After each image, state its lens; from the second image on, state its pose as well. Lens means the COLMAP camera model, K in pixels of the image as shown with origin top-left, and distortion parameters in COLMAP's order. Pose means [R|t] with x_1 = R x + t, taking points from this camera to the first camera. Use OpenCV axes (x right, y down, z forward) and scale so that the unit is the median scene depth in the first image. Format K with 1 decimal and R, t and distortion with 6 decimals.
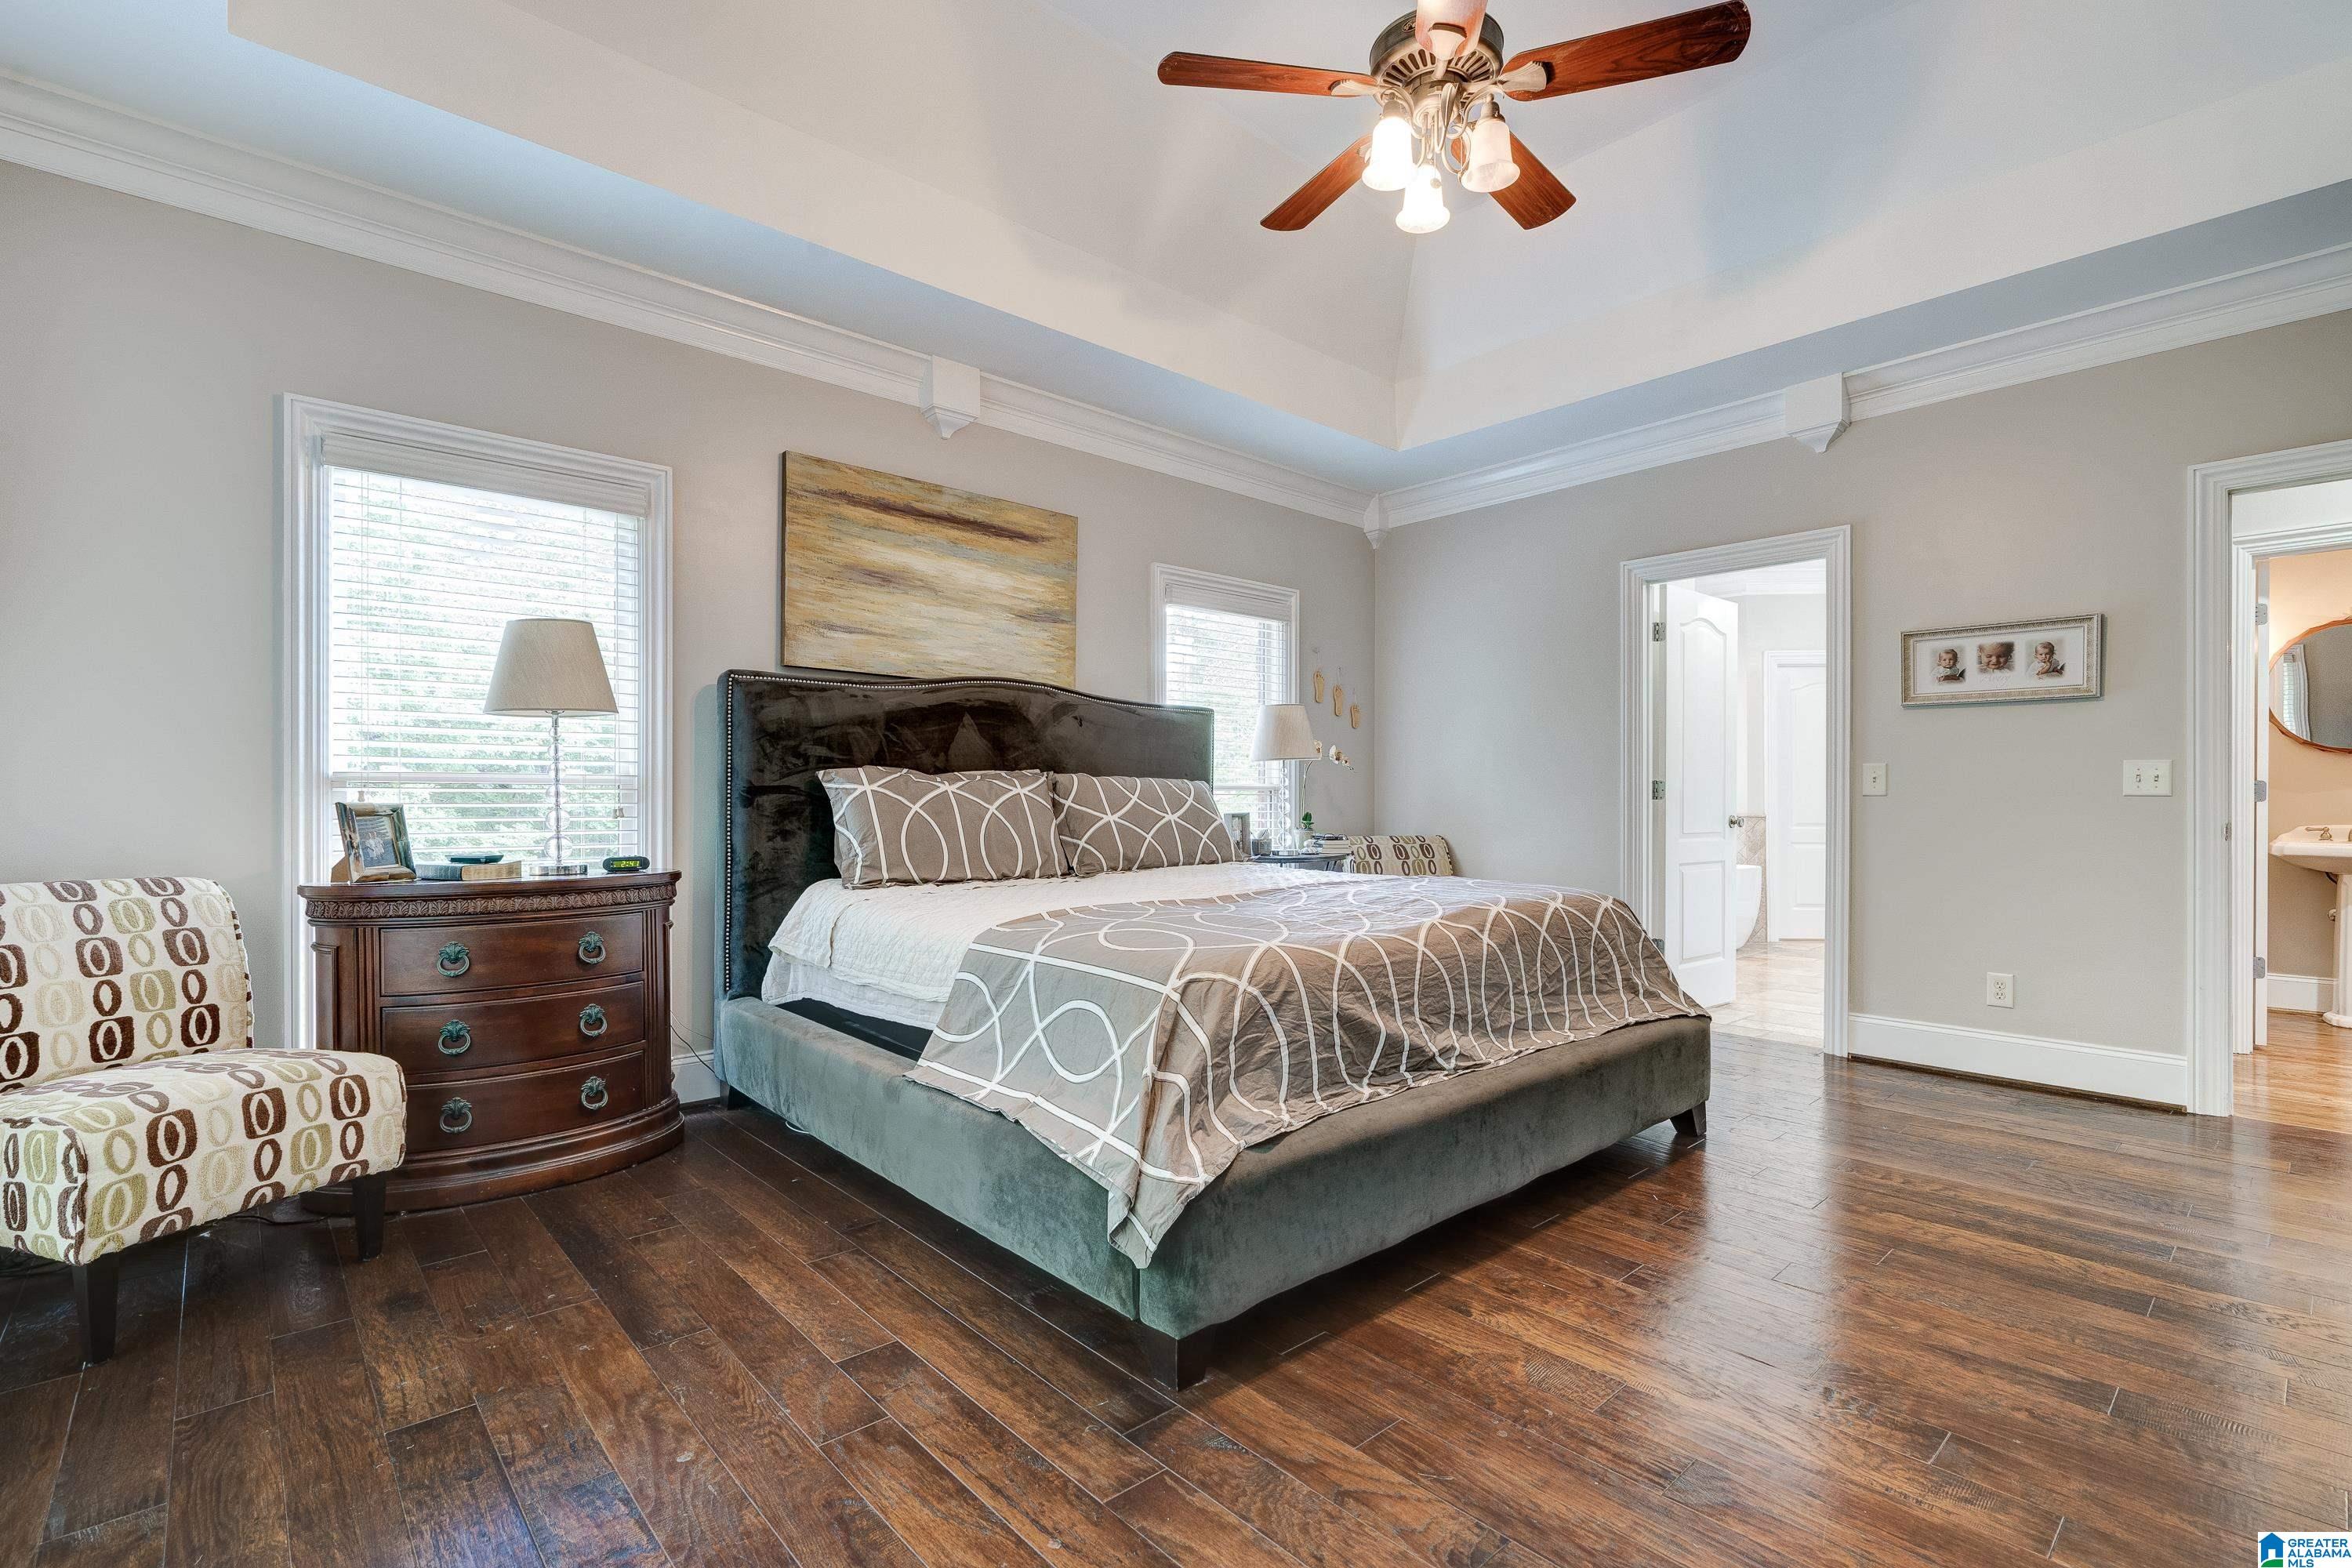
lens RADIAL K [[1091.2, 0, 1176.0], [0, 1091.2, 784.0], [0, 0, 1]] dist [0.000587, 0.000122]
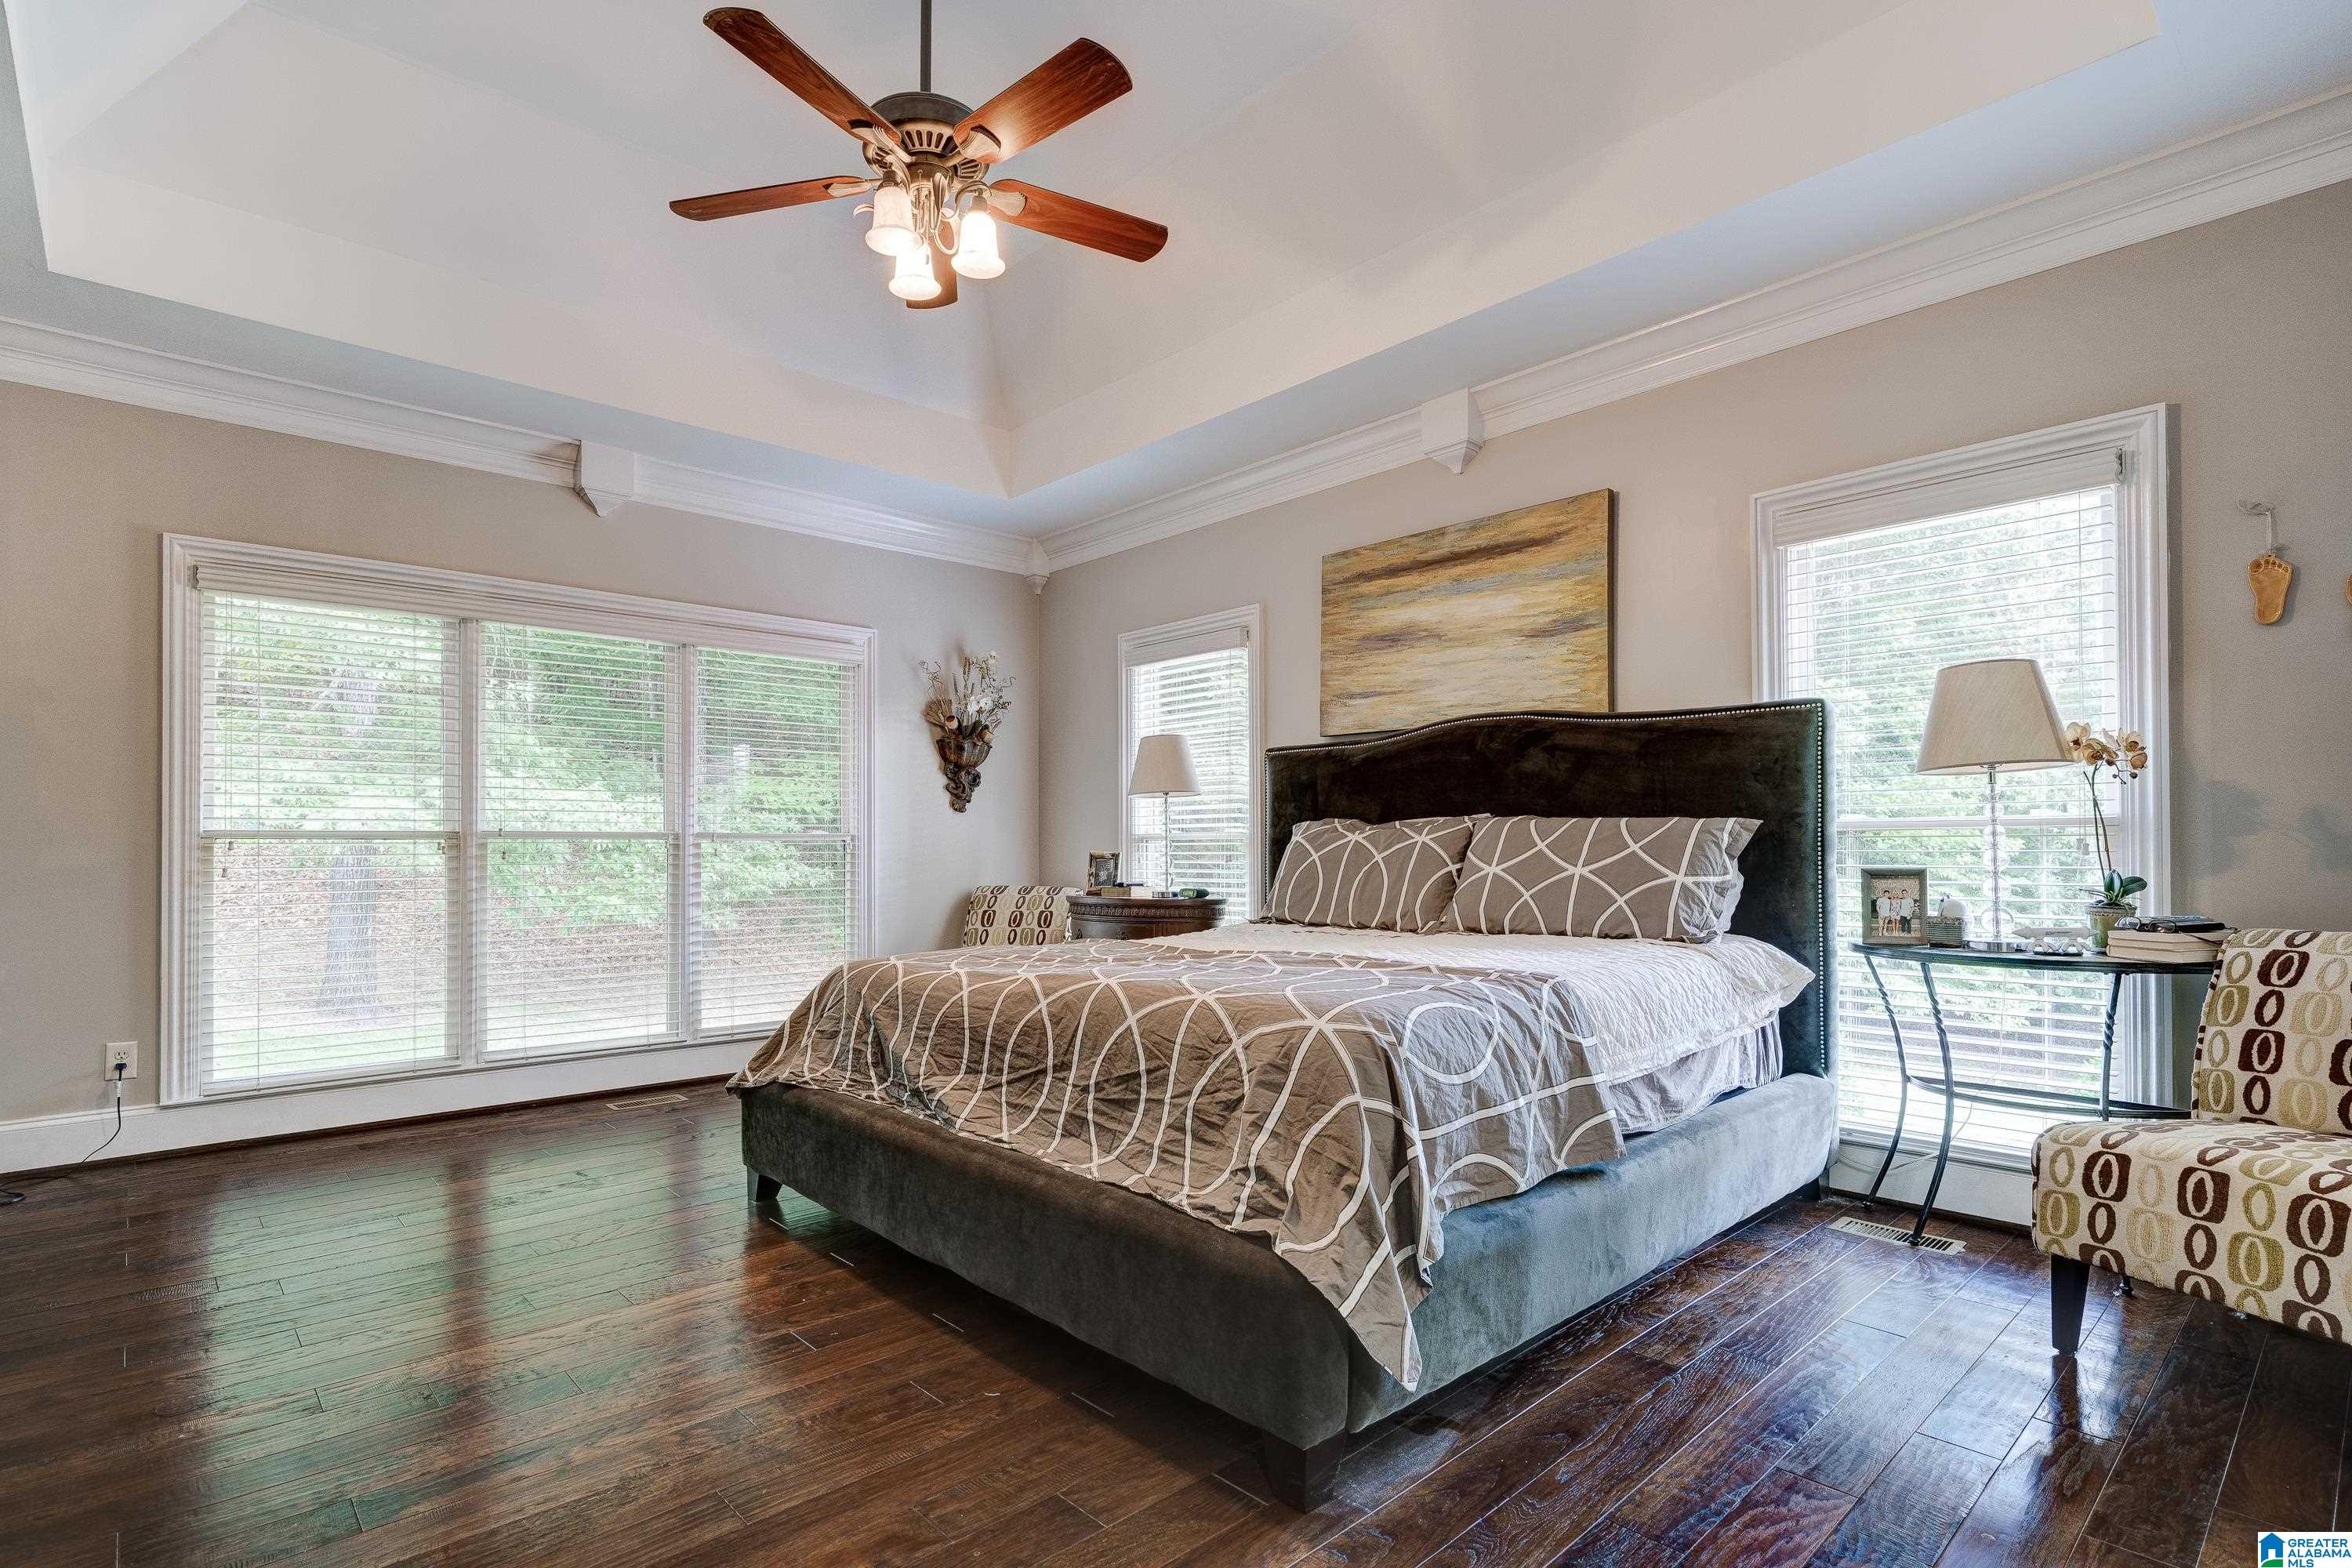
lens RADIAL K [[1140.3, 0, 1165.7], [0, 1140.3, 819.9], [0, 0, 1]] dist [-0.000391, -0.000316]
pose [[0.013925, -0.034268, -0.999316, 0.830513], [0.015356, 0.999302, -0.034054, 0.021079], [0.999785, -0.014871, 0.014441, 0.762434]]
